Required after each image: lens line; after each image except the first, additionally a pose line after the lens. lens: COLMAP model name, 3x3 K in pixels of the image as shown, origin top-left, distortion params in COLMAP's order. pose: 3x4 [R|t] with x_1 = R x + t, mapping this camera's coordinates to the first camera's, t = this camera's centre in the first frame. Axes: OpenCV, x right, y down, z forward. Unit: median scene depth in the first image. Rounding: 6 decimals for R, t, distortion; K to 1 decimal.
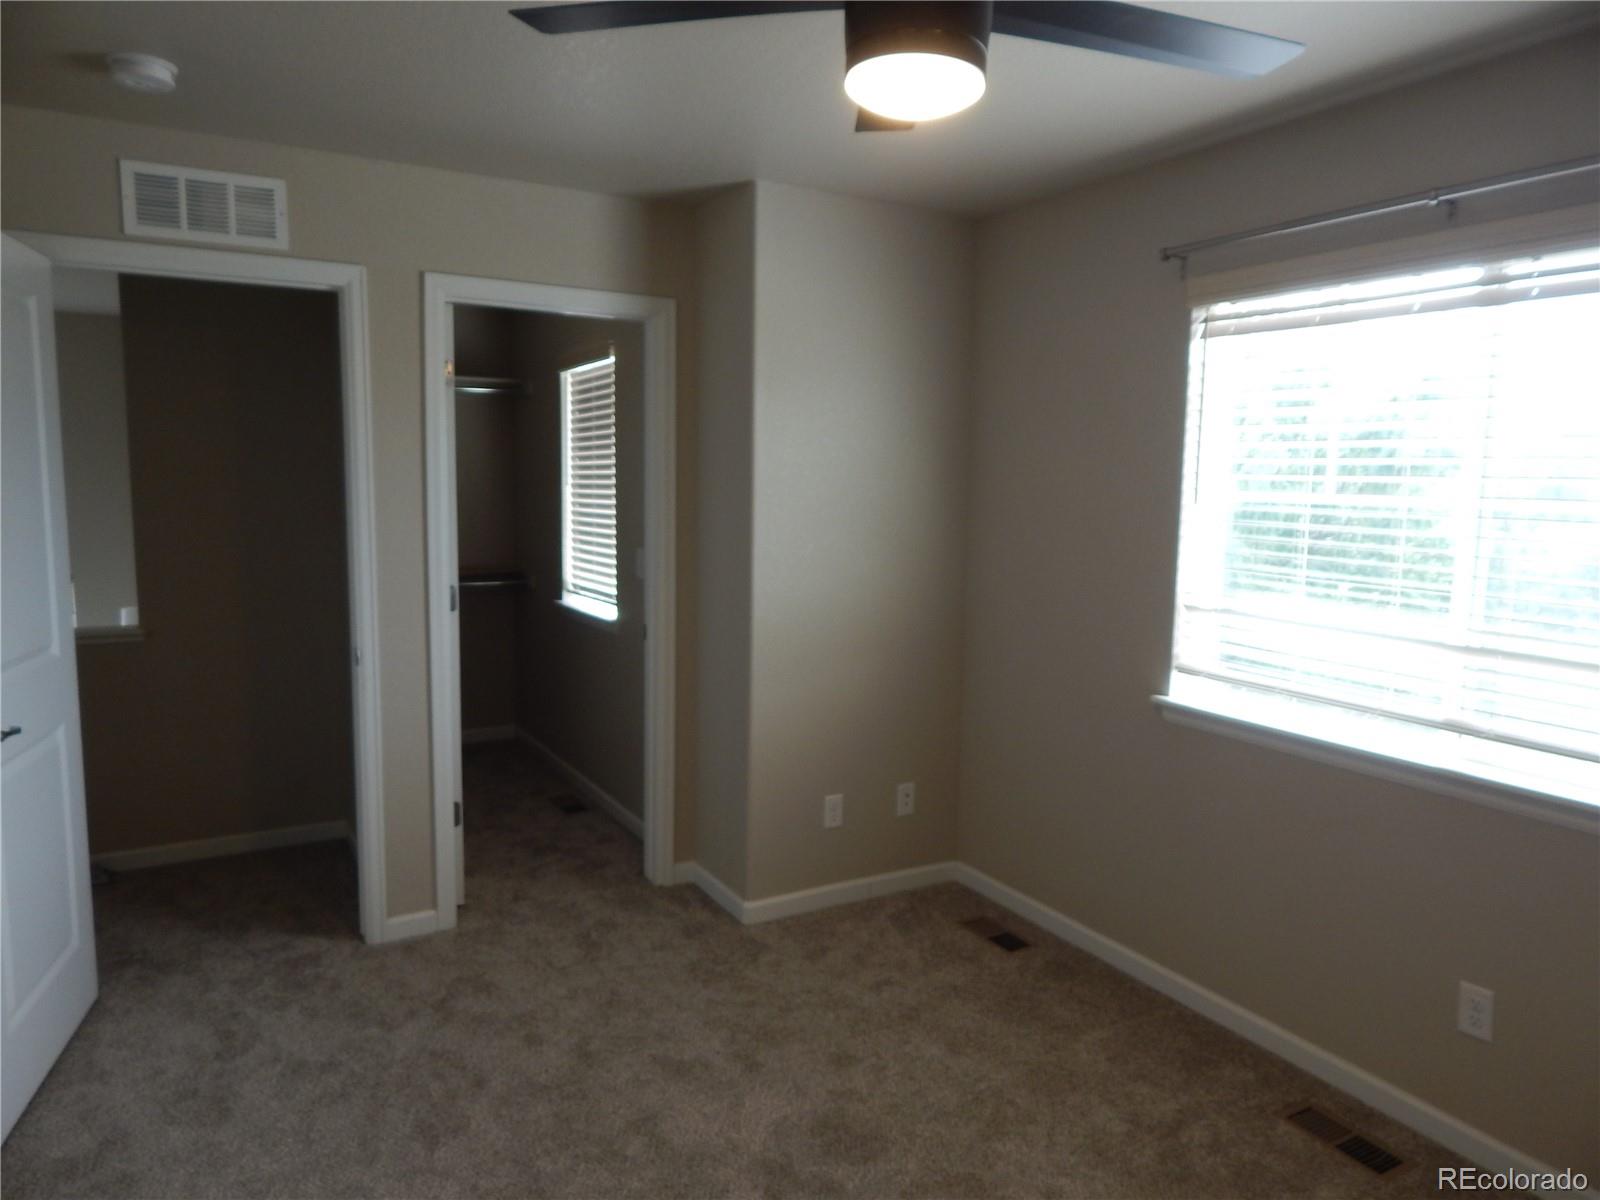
lens RADIAL K [[1063.9, 0, 799.0], [0, 1063.9, 601.3], [0, 0, 1]] dist [0.007651, -0.006620]
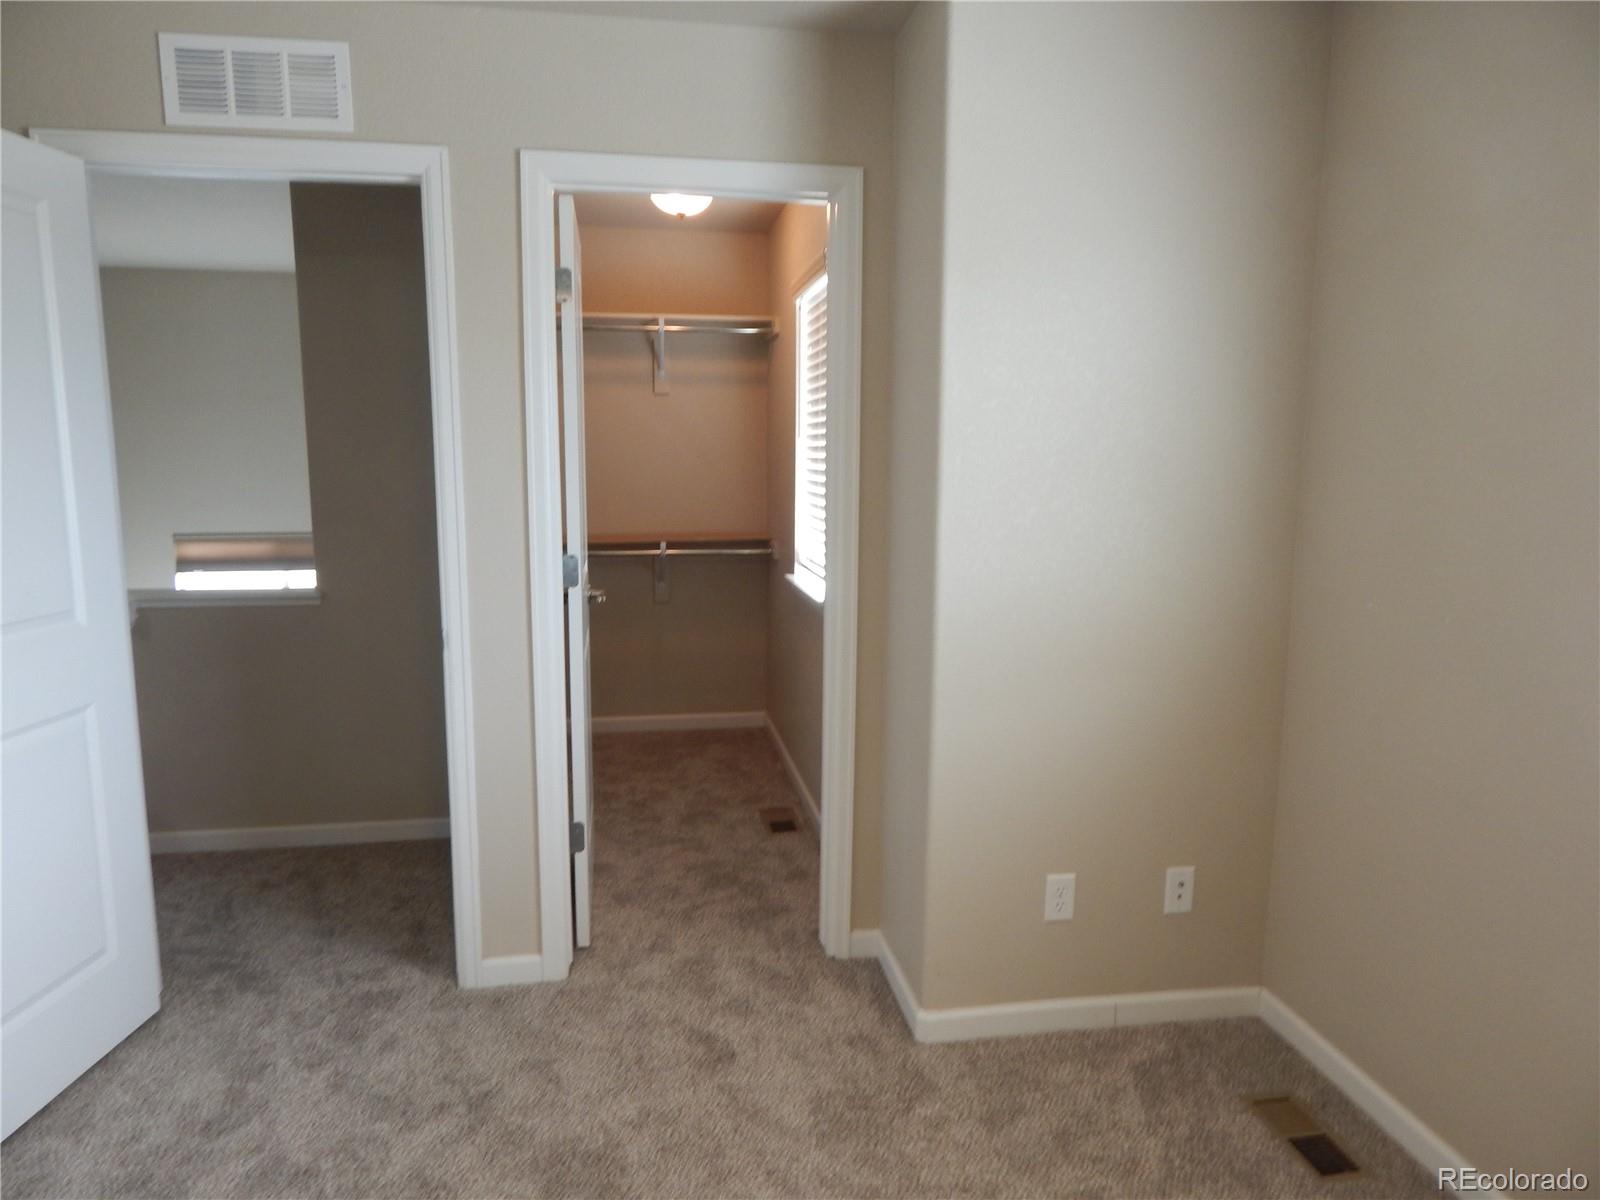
lens RADIAL K [[1063.9, 0, 796.9], [0, 1063.9, 597.5], [0, 0, 1]] dist [0.007651, -0.006620]
pose [[0.935944, 0.043021, -0.349511, 0.115405], [-0.033531, 0.998887, 0.033161, -0.015841], [0.350548, -0.019317, 0.936345, 0.322960]]
